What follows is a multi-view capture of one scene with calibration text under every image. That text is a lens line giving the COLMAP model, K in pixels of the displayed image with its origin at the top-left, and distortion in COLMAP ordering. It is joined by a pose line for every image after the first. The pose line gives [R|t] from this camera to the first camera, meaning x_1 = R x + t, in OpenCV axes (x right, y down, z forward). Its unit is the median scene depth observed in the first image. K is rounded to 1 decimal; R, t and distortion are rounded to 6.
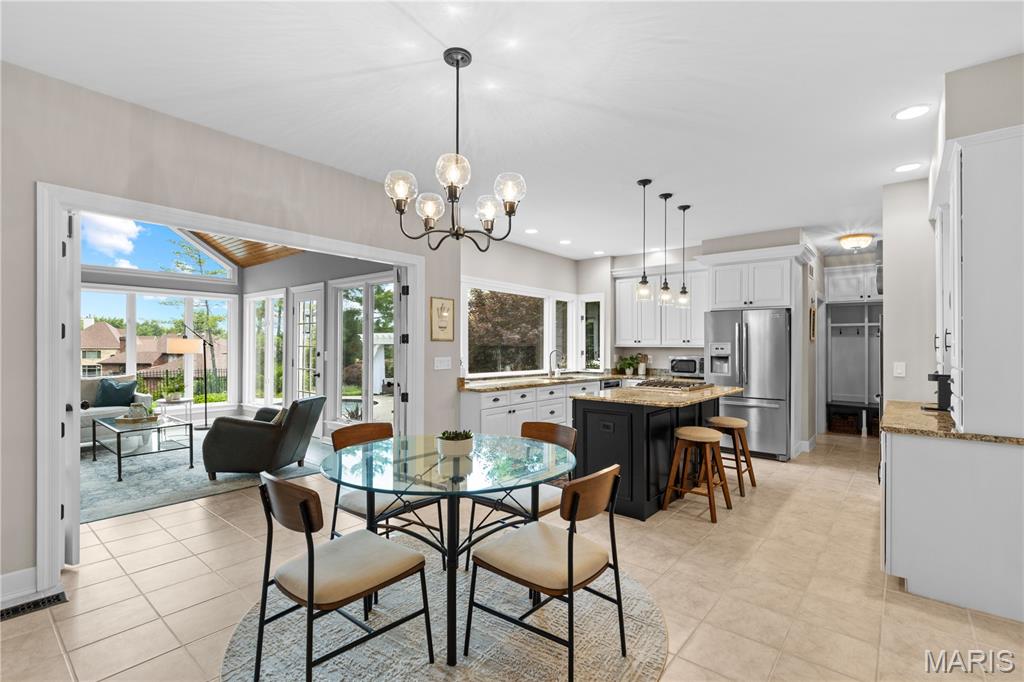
lens RADIAL K [[469.1, 0, 513.1], [0, 469.1, 341.0], [0, 0, 1]] dist [0.001880, -0.000871]
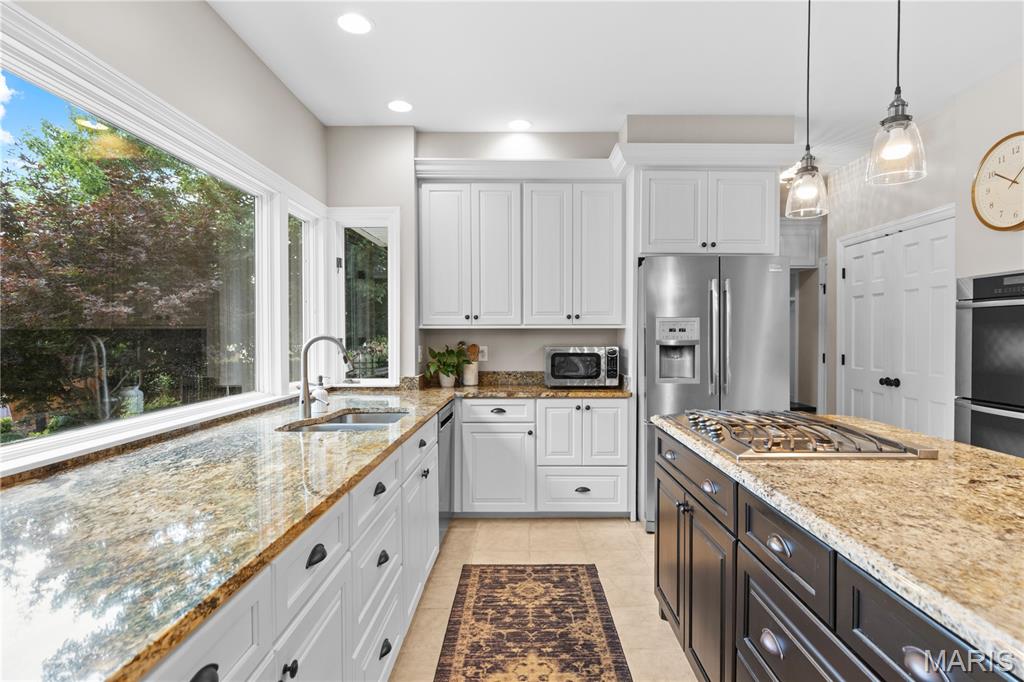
lens RADIAL K [[529.3, 0, 531.4], [0, 529.3, 346.2], [0, 0, 1]] dist [-0.000073, 0.000036]
pose [[0.759145, -0.022271, 0.650541, -0.044209], [-0.001228, 0.999364, 0.035646, 0.011813], [-0.650920, -0.027859, 0.758635, 0.589412]]
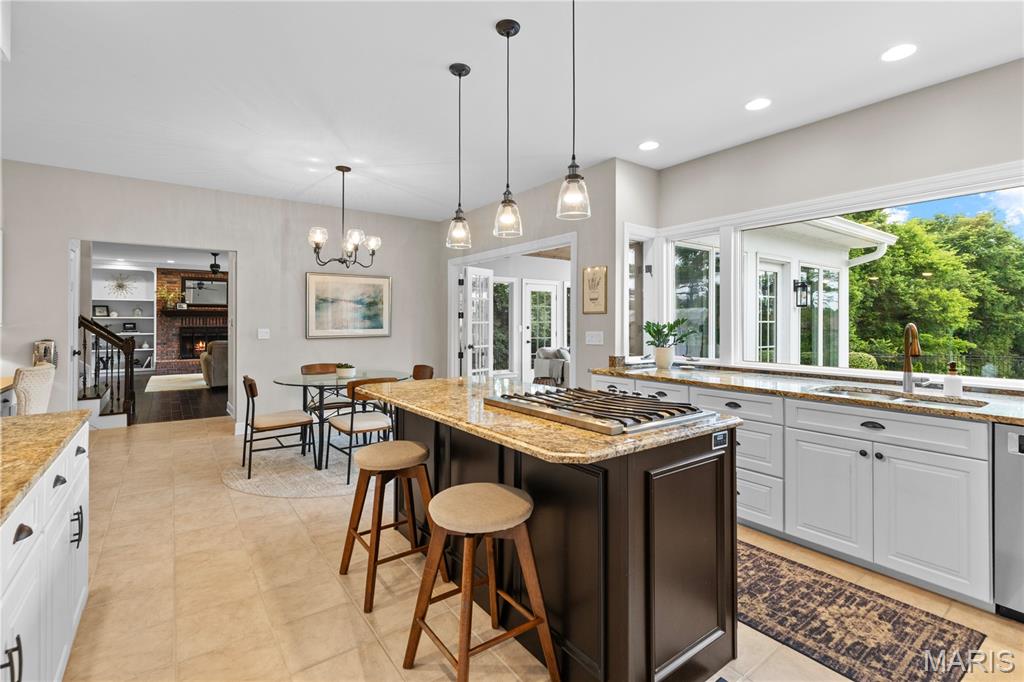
lens RADIAL K [[469.1, 0, 517.7], [0, 469.1, 319.4], [0, 0, 1]] dist [0.001880, -0.000871]
pose [[-0.236165, -0.015806, -0.971584, 0.545835], [0.007001, 0.999814, -0.017966, 0.018505], [0.971688, -0.011045, -0.236011, 0.745624]]
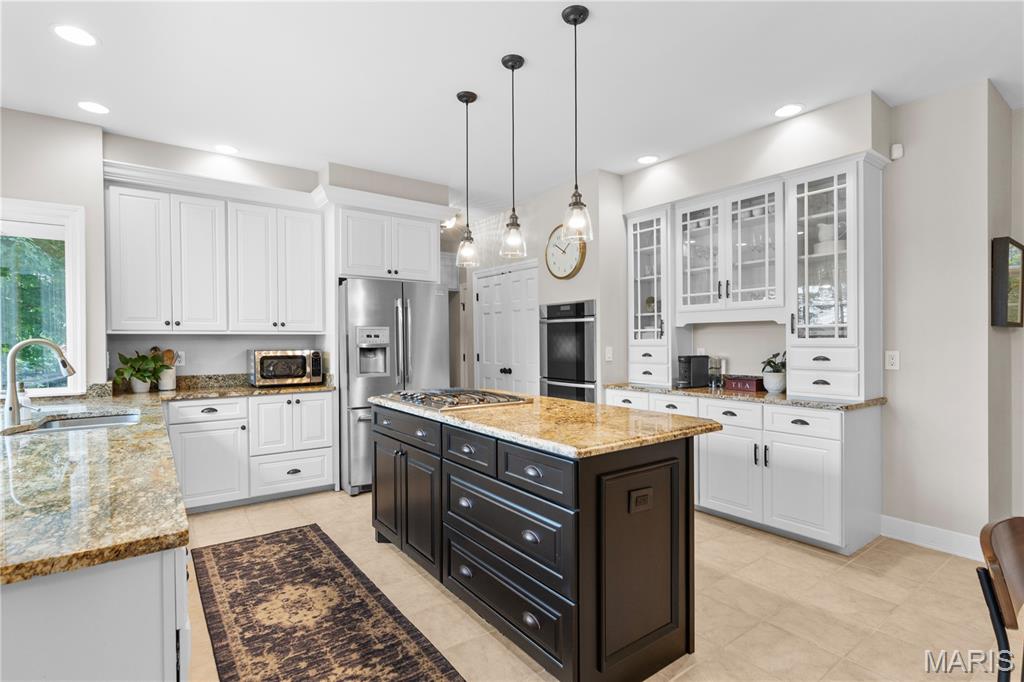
lens RADIAL K [[495.6, 0, 510.9], [0, 495.6, 346.3], [0, 0, 1]] dist [-0.004930, 0.000334]
pose [[0.241183, -0.018235, 0.970308, -0.166511], [-0.005087, 0.999786, 0.020053, 0.013954], [-0.970466, -0.009772, 0.241038, 0.566744]]
